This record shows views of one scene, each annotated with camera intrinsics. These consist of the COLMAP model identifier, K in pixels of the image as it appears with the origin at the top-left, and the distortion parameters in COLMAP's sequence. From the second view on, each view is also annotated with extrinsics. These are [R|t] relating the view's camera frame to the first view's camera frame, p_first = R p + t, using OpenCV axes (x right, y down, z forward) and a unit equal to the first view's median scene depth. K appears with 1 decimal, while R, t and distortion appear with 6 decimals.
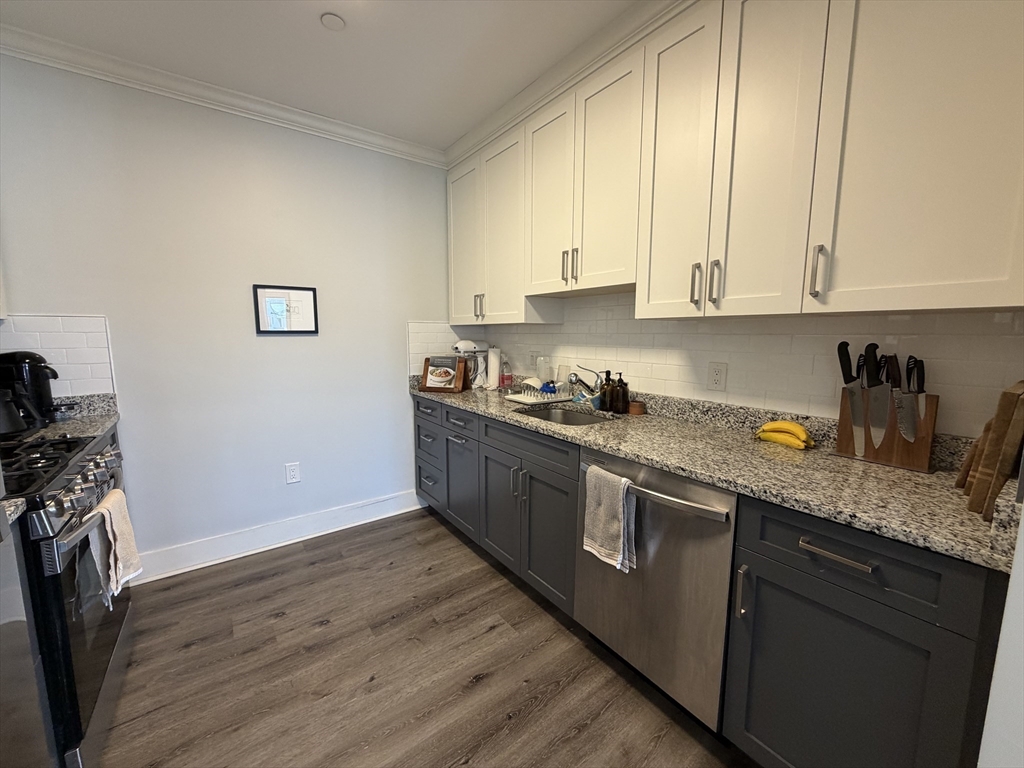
lens RADIAL K [[406.1, 0, 509.4], [0, 406.1, 385.2], [0, 0, 1]] dist [-0.000137, -0.000078]
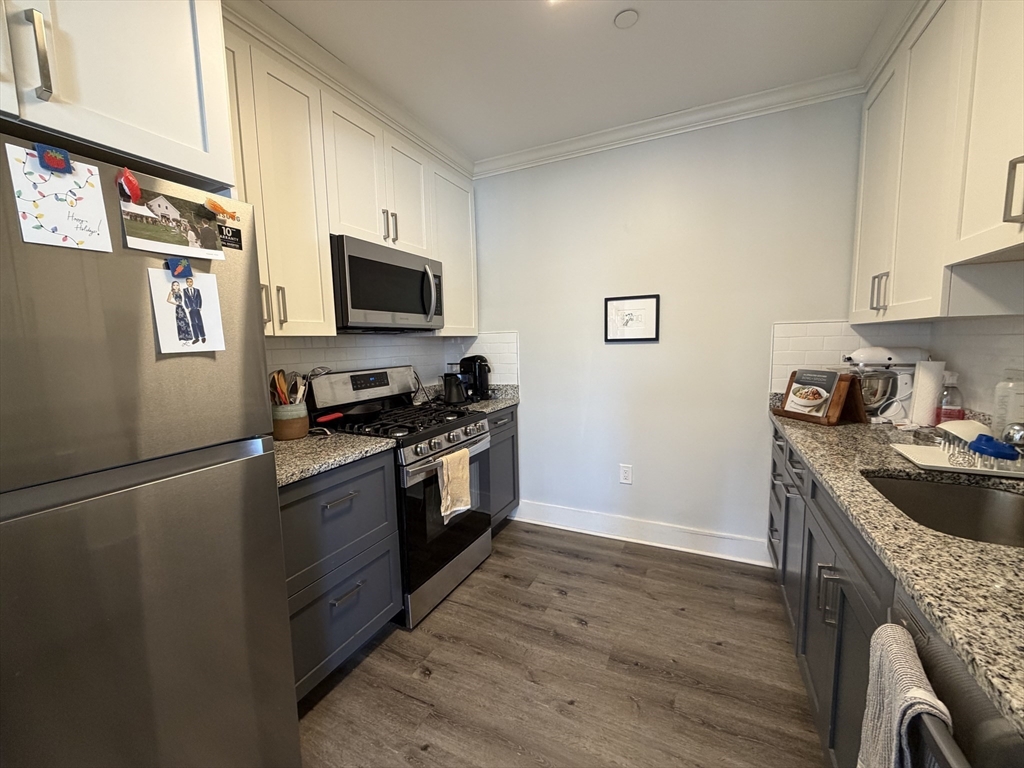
lens RADIAL K [[406.1, 0, 509.4], [0, 406.1, 385.2], [0, 0, 1]] dist [-0.000137, -0.000078]
pose [[0.470967, 0.082220, -0.878311, 0.250079], [-0.090176, 0.994919, 0.044782, -0.035379], [0.877530, 0.058112, 0.475988, 0.248077]]
